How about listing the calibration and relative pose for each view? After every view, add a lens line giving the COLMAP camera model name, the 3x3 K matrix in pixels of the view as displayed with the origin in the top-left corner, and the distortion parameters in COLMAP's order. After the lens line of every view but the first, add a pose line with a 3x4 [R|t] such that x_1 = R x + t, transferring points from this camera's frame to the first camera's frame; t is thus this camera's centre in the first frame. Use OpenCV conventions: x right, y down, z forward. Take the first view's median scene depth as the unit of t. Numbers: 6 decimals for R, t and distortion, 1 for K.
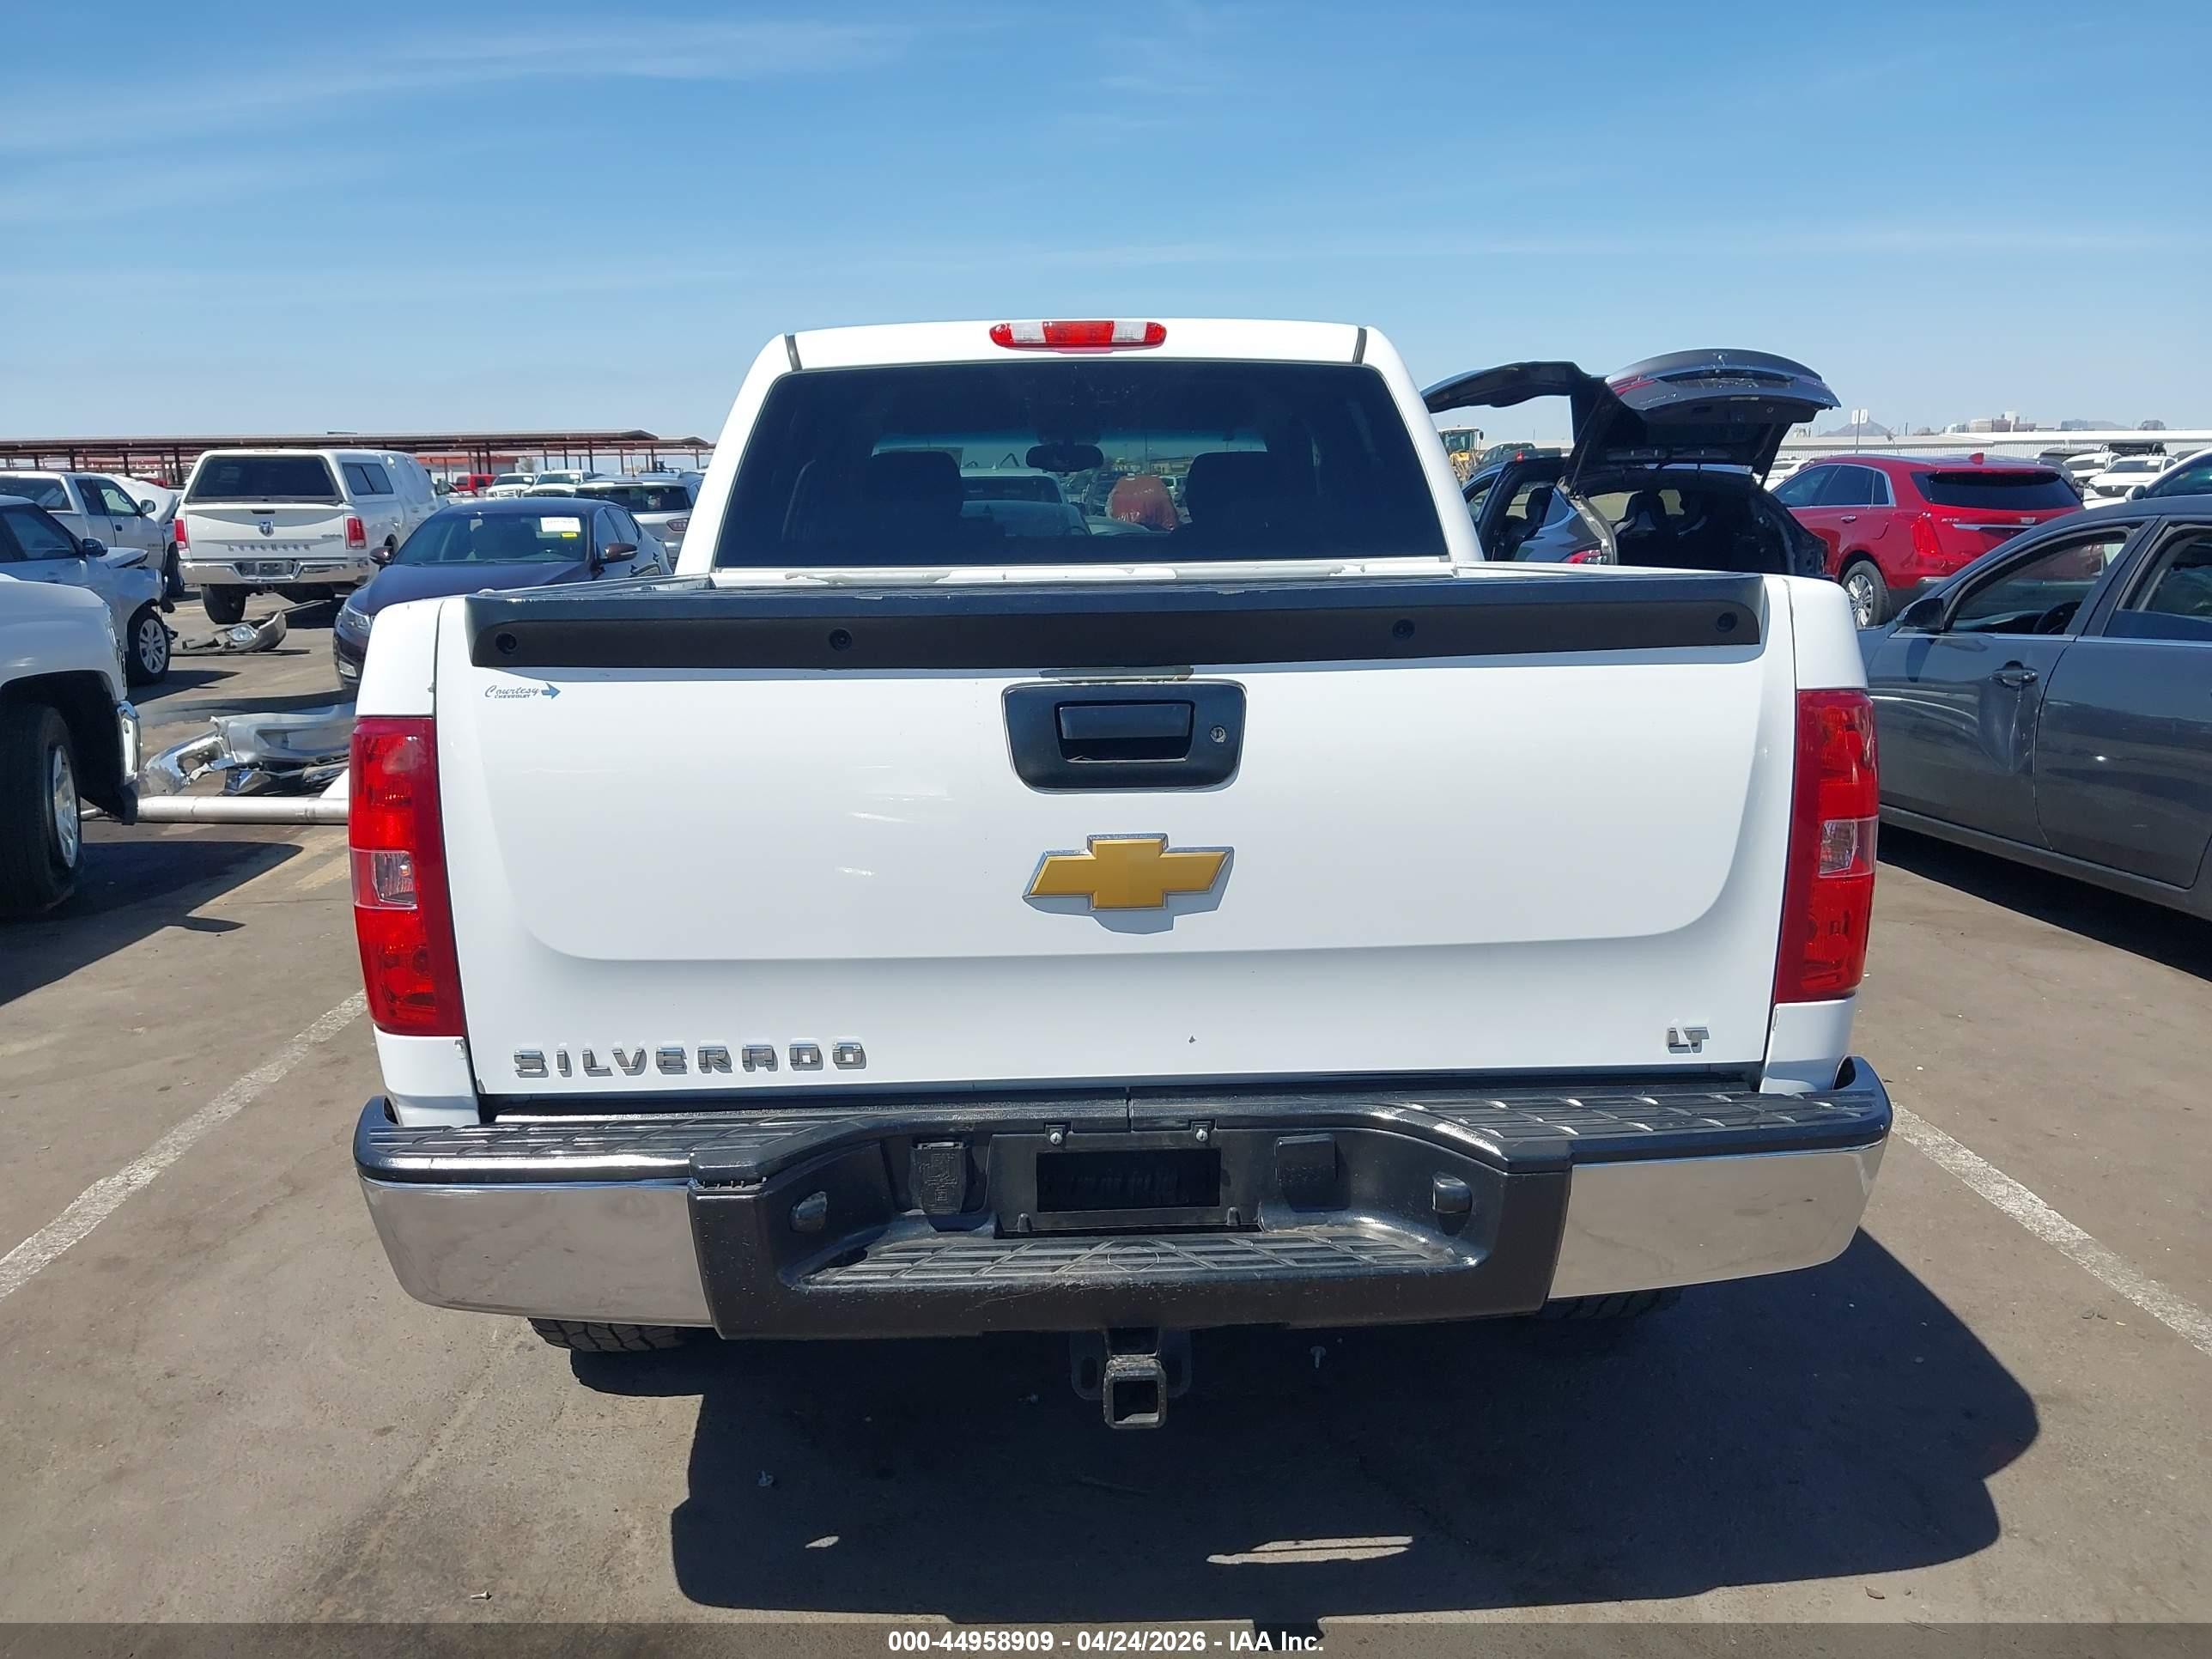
lens RADIAL K [[1750.0, 0, 1106.0], [0, 1750.0, 829.5], [0, 0, 1]] dist [0.007217, -0.013867]
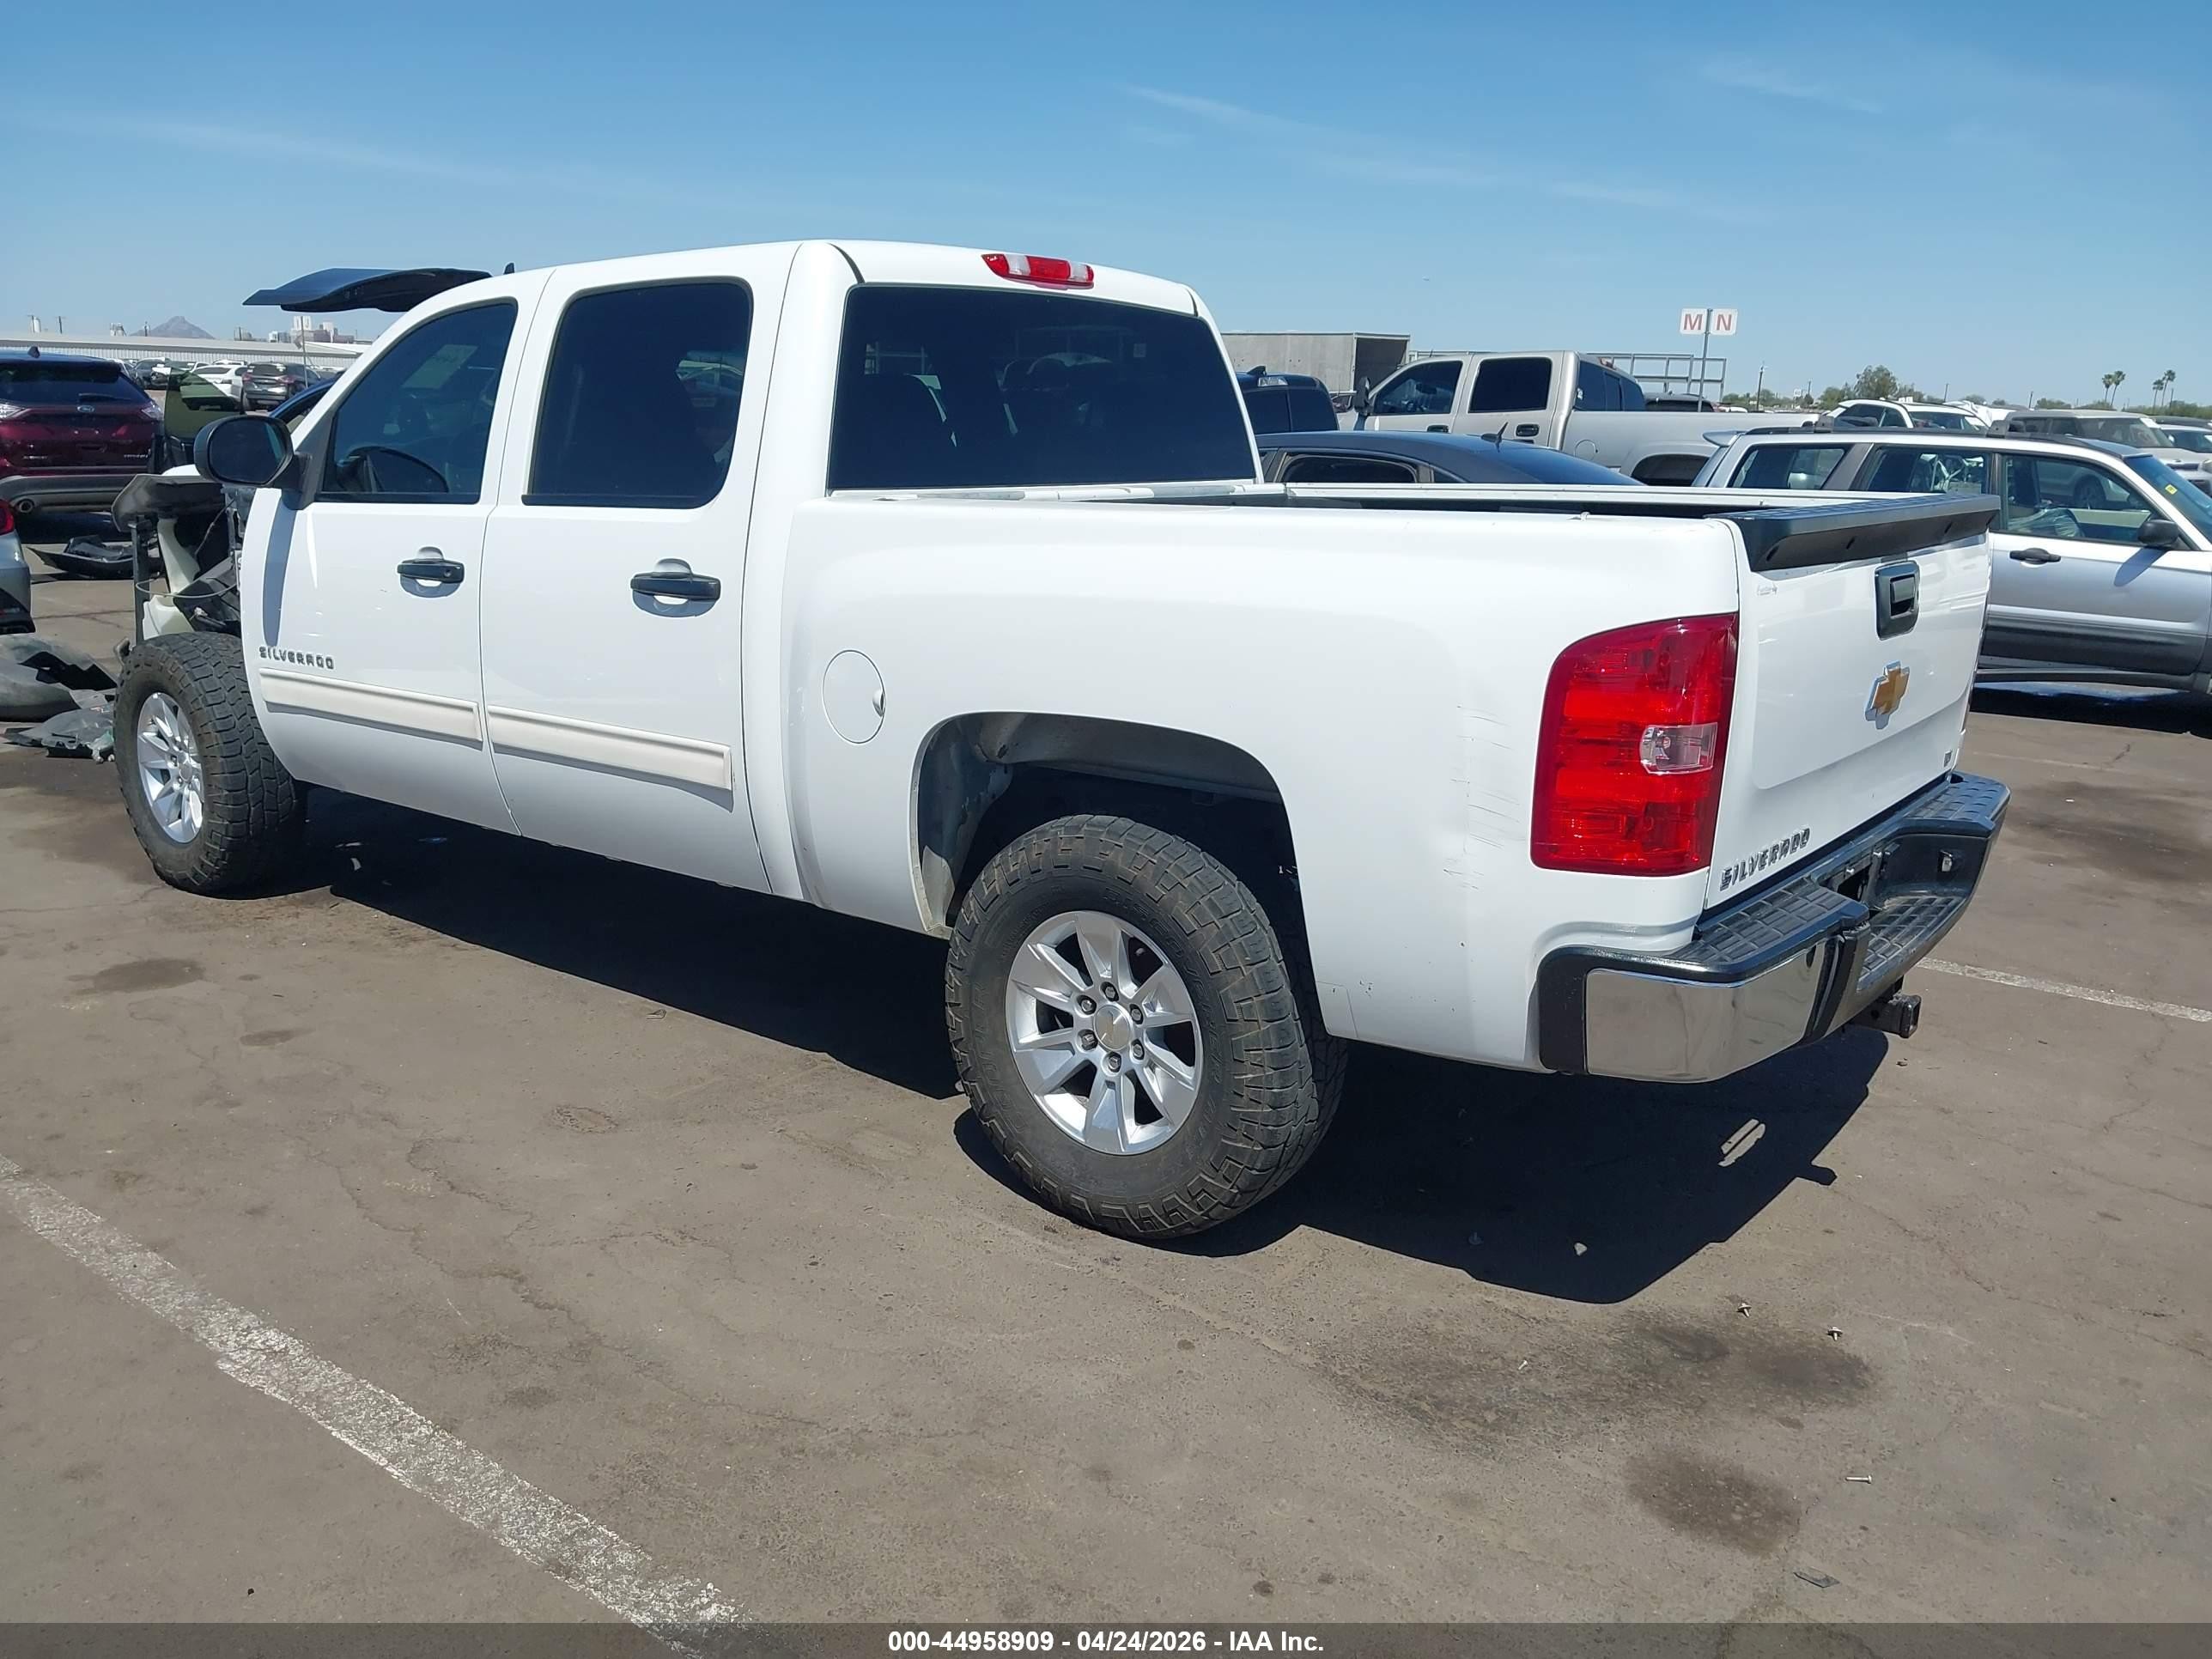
lens RADIAL K [[1750.0, 0, 1106.0], [0, 1750.0, 829.5], [0, 0, 1]] dist [0.007217, -0.013867]
pose [[0.645068, -0.148988, 0.749460, -0.860552], [0.111566, 0.988661, 0.100514, -0.045384], [-0.755937, 0.018776, 0.654375, 0.269384]]
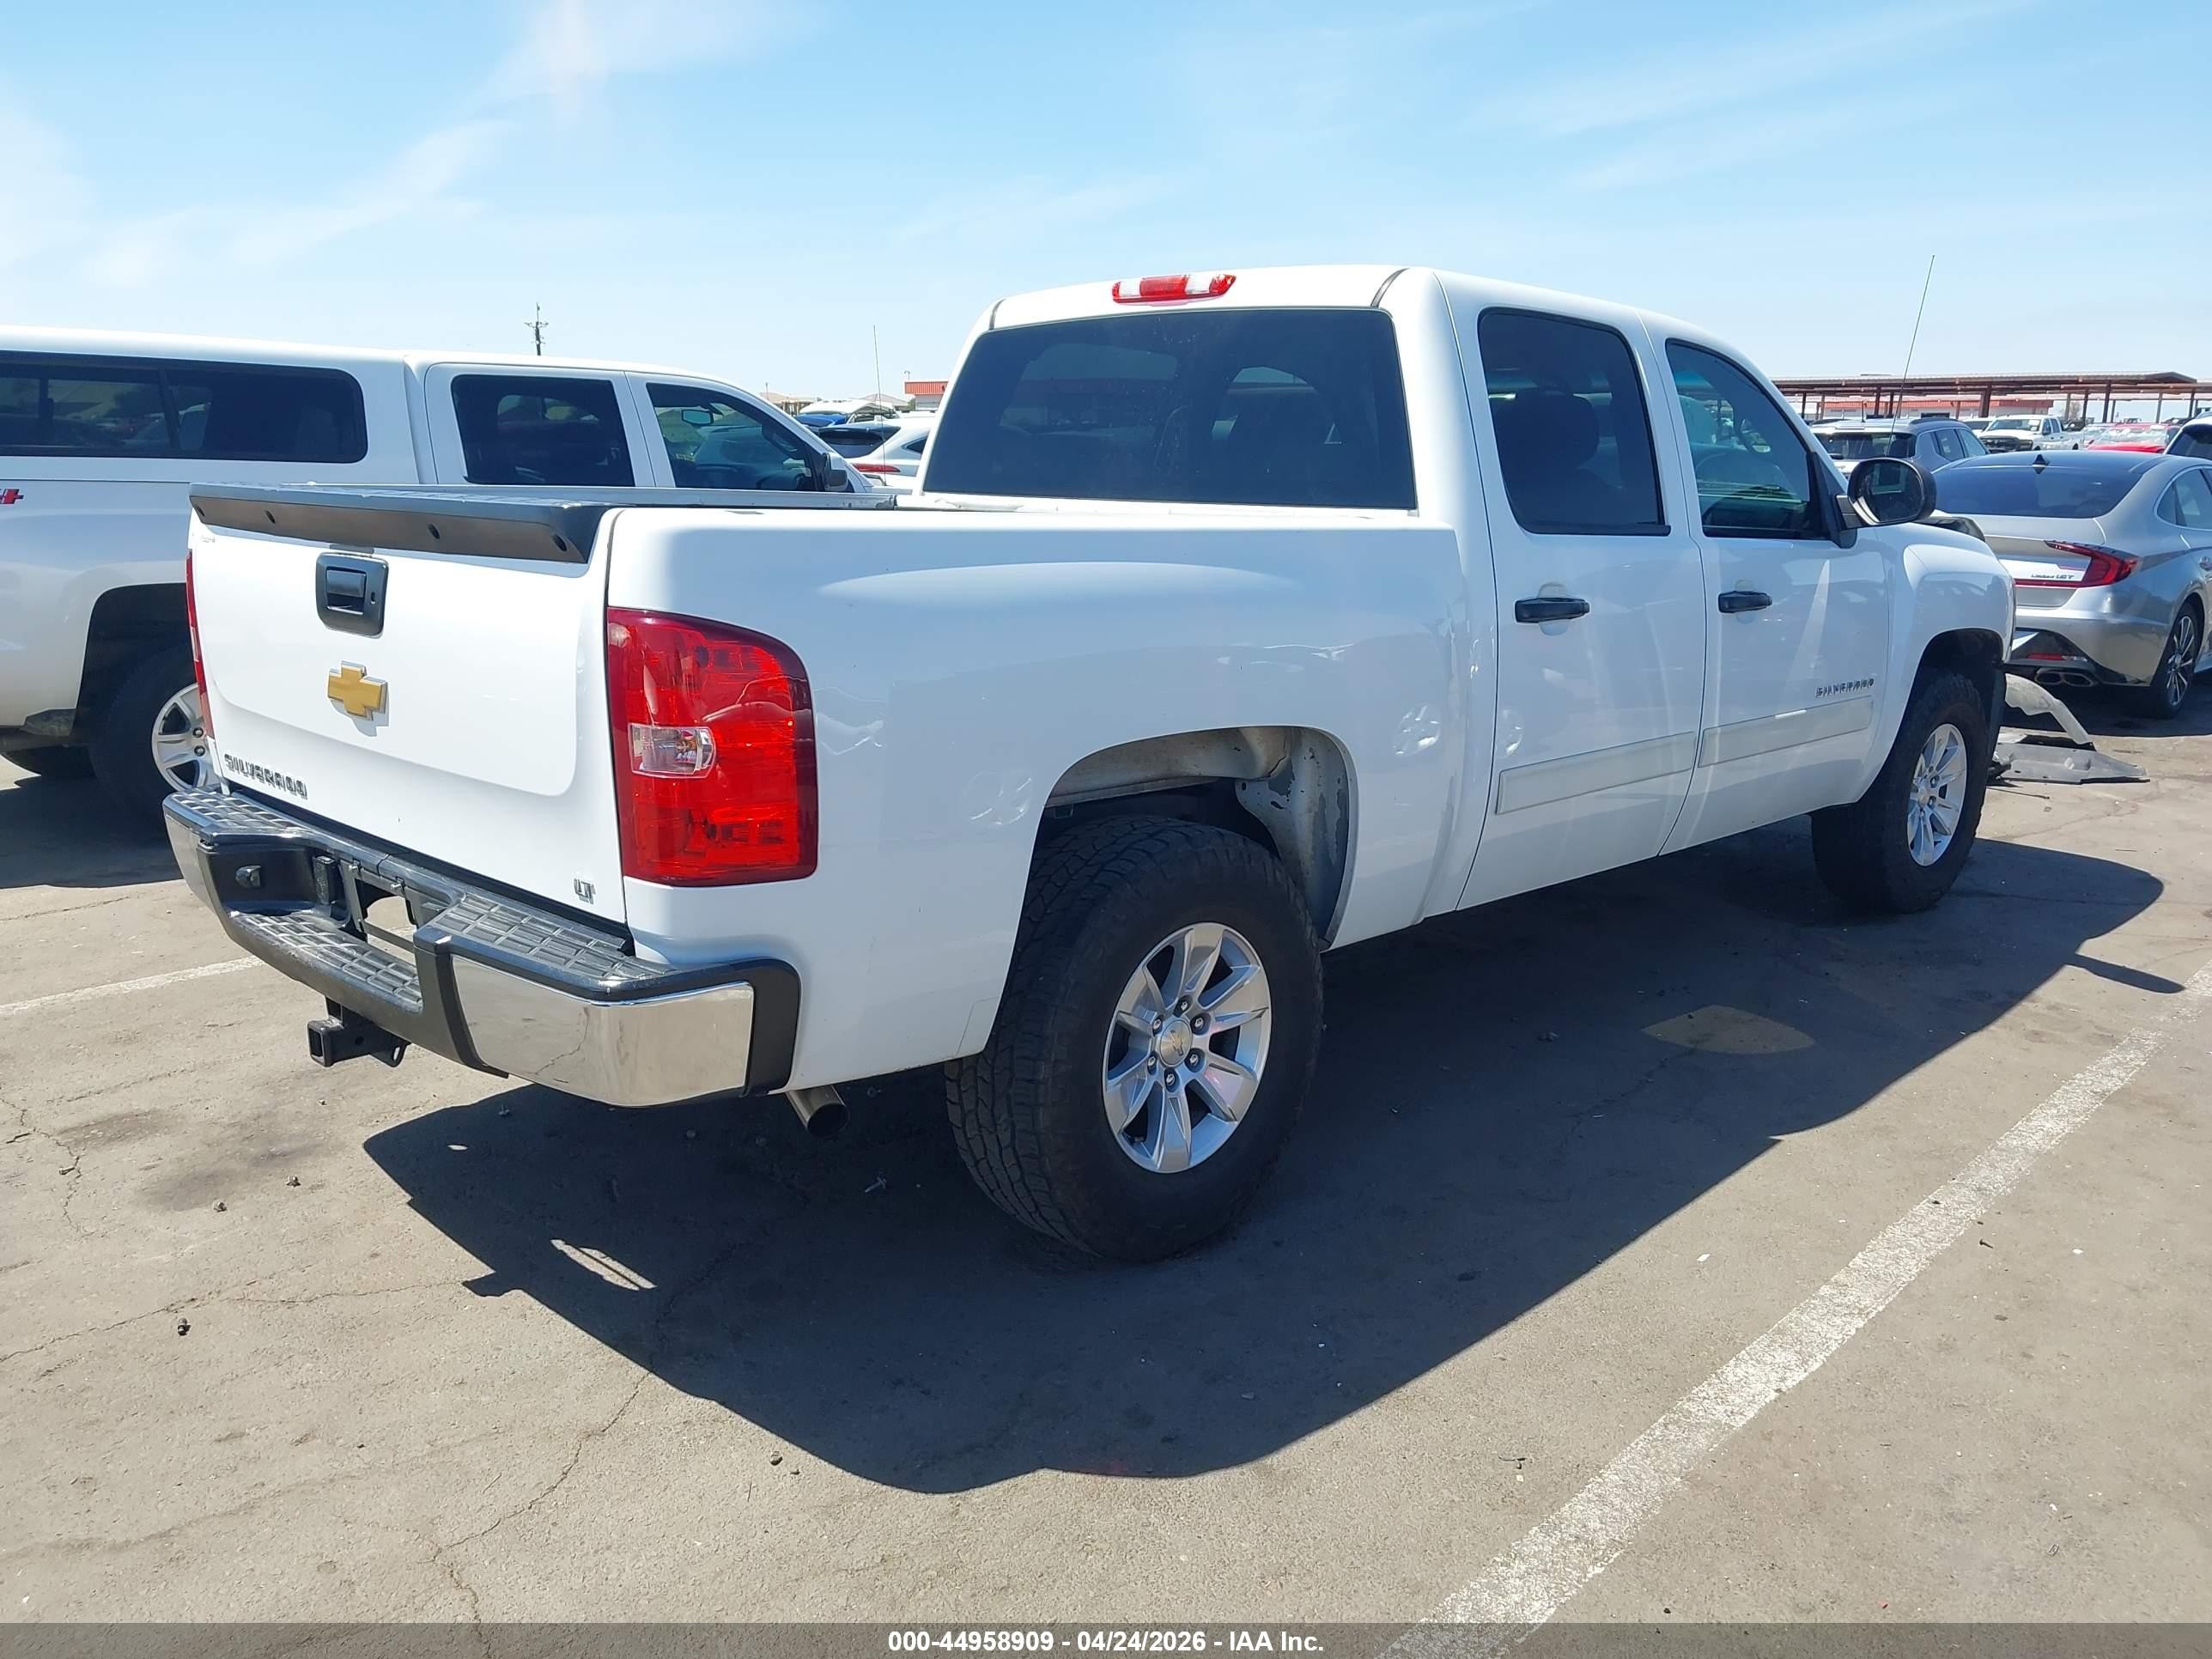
lens RADIAL K [[1750.0, 0, 1106.0], [0, 1750.0, 829.5], [0, 0, 1]] dist [0.007217, -0.013867]
pose [[0.691388, 0.176939, -0.700482, 0.781289], [-0.155334, 0.983278, 0.095054, -0.050827], [0.705587, 0.043089, 0.707312, 0.220464]]
